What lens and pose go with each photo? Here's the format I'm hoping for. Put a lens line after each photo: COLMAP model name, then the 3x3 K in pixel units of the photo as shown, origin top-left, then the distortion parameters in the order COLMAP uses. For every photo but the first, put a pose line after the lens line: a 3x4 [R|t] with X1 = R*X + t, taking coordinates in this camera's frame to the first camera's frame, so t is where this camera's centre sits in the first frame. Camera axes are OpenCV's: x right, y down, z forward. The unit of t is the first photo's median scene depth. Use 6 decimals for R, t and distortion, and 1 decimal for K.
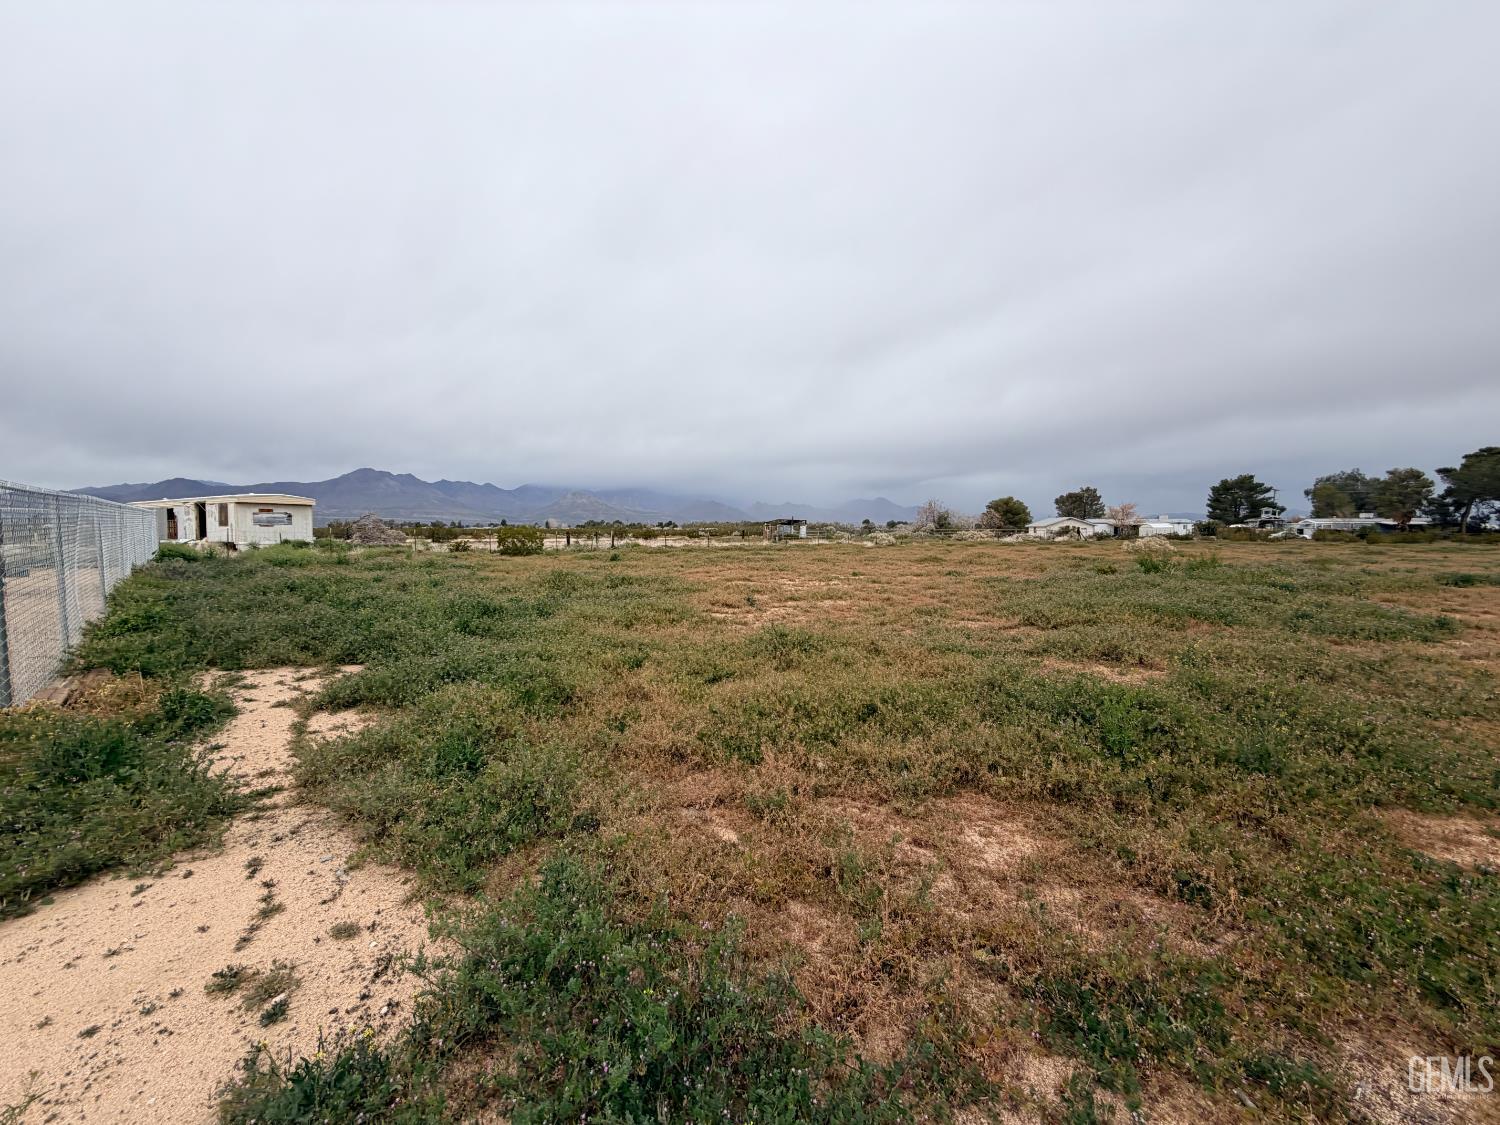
lens RADIAL K [[598.1, 0, 759.8], [0, 598.1, 558.0], [0, 0, 1]] dist [0.000158, 0.000221]
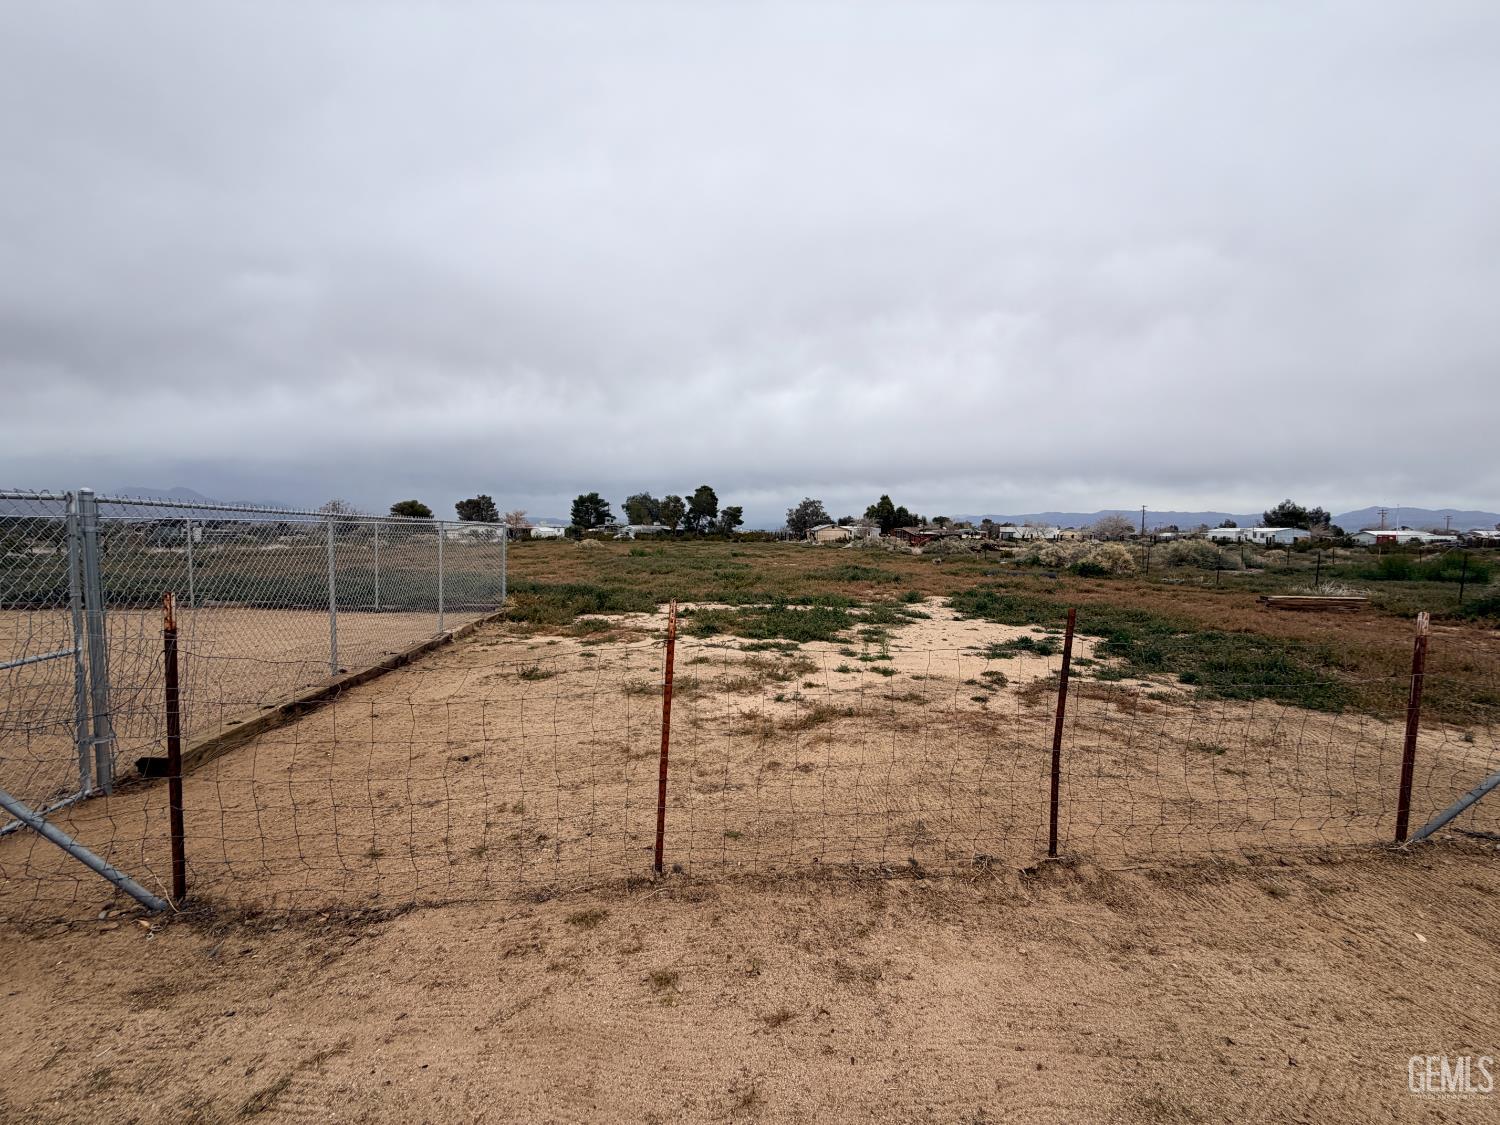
lens RADIAL K [[598.1, 0, 744.9], [0, 598.1, 564.8], [0, 0, 1]] dist [0.000158, 0.000221]
pose [[0.574519, -0.042938, 0.817364, -0.127477], [0.035845, 0.998985, 0.027283, 0.002139], [-0.817706, 0.013624, 0.575475, -0.082152]]
